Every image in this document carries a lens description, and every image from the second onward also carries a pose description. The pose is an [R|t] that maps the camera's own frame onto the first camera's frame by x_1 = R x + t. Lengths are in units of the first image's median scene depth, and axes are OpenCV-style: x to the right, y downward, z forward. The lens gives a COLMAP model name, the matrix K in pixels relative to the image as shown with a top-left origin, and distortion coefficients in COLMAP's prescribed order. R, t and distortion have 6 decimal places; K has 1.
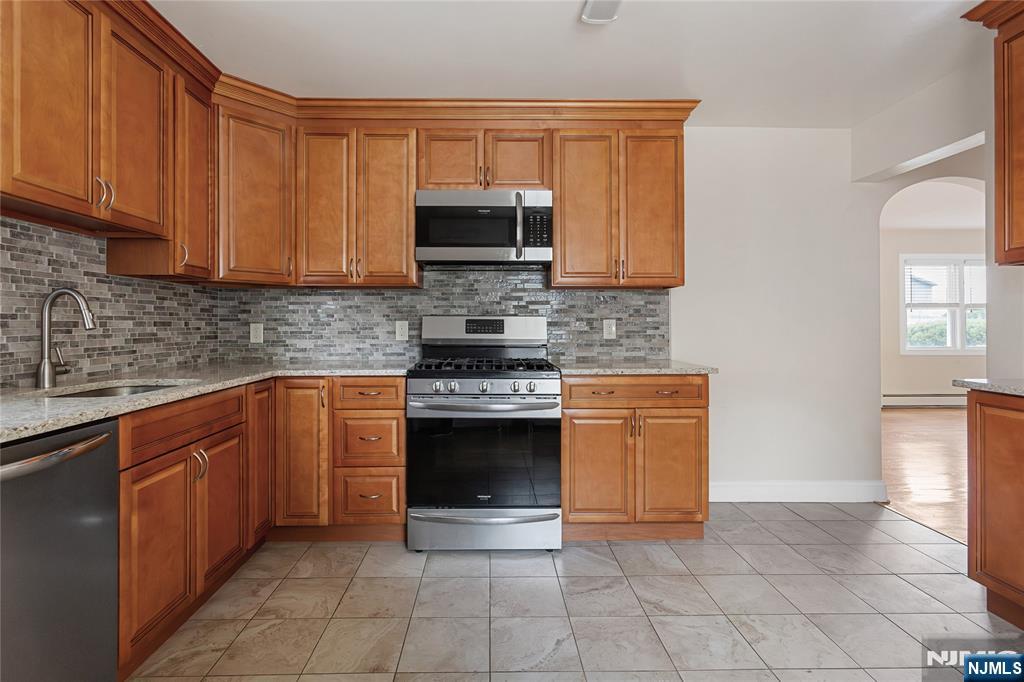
lens RADIAL K [[483.1, 0, 506.2], [0, 483.1, 321.9], [0, 0, 1]] dist [-0.001031, 0.004469]
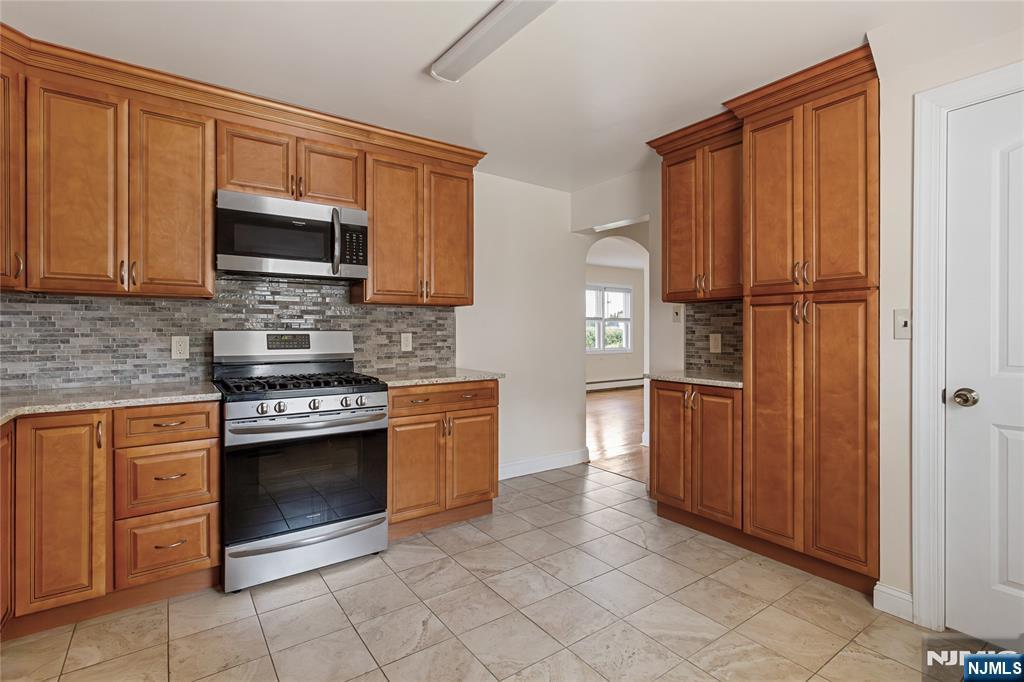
lens RADIAL K [[474.8, 0, 509.1], [0, 474.8, 329.9], [0, 0, 1]] dist [0.001333, 0.001017]
pose [[0.828222, 0.001214, 0.560399, -0.230620], [-0.004385, 0.999981, 0.004315, -0.021505], [-0.560383, -0.006031, 0.828212, -0.022335]]
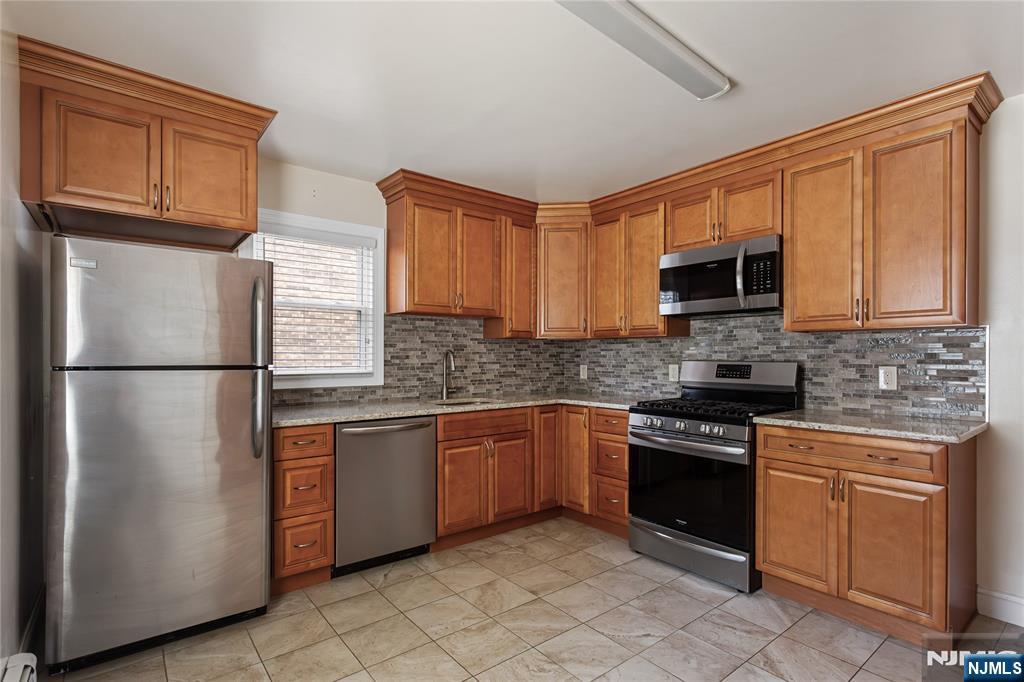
lens RADIAL K [[520.3, 0, 555.1], [0, 520.3, 353.7], [0, 0, 1]] dist [0.000078, 0.000546]
pose [[0.634859, 0.000719, -0.772628, 0.638592], [0.003477, 0.999987, 0.003788, -0.037929], [0.772620, -0.005091, 0.634848, -0.010995]]
